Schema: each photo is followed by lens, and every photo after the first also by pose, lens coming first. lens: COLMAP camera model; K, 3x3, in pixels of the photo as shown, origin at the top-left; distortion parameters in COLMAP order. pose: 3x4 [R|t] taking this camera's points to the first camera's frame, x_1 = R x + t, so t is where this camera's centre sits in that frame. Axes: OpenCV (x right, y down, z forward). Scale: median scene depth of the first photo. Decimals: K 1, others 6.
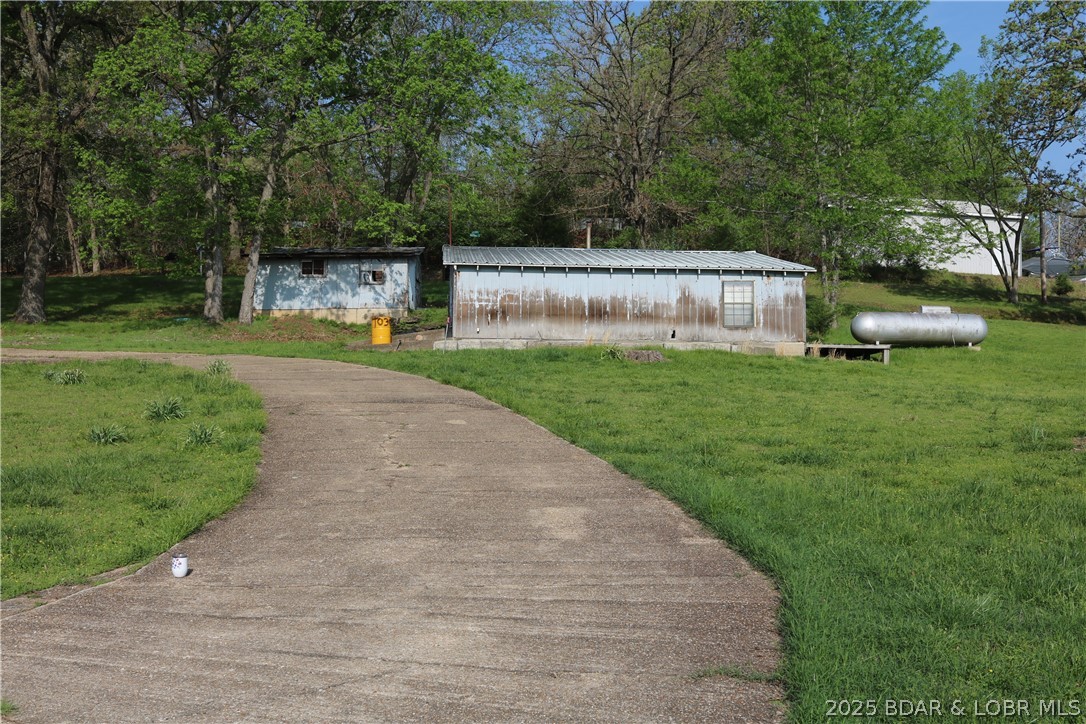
lens RADIAL K [[1184.9, 0, 543.0], [0, 1184.9, 362.0], [0, 0, 1]] dist [-0.133834, 0.129509]
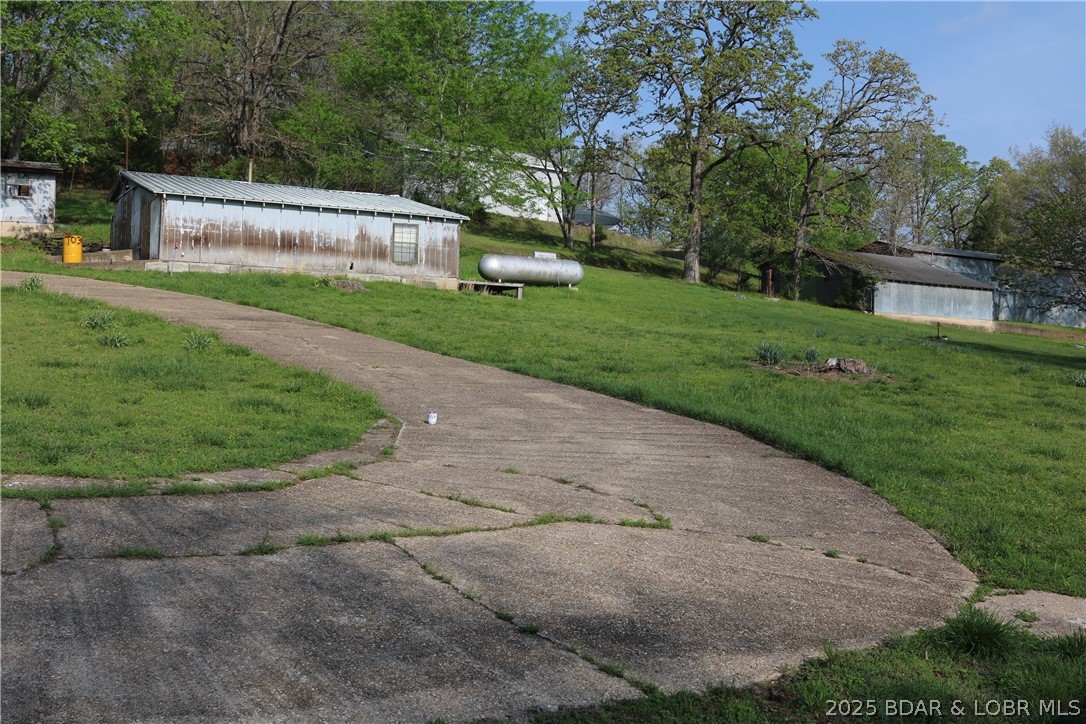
lens RADIAL K [[1184.9, 0, 543.0], [0, 1184.9, 362.0], [0, 0, 1]] dist [-0.133834, 0.129509]
pose [[0.913028, 0.021242, 0.407342, -0.187404], [-0.047757, 0.997342, 0.055036, -0.002461], [-0.405090, -0.069703, 0.911616, -0.139206]]
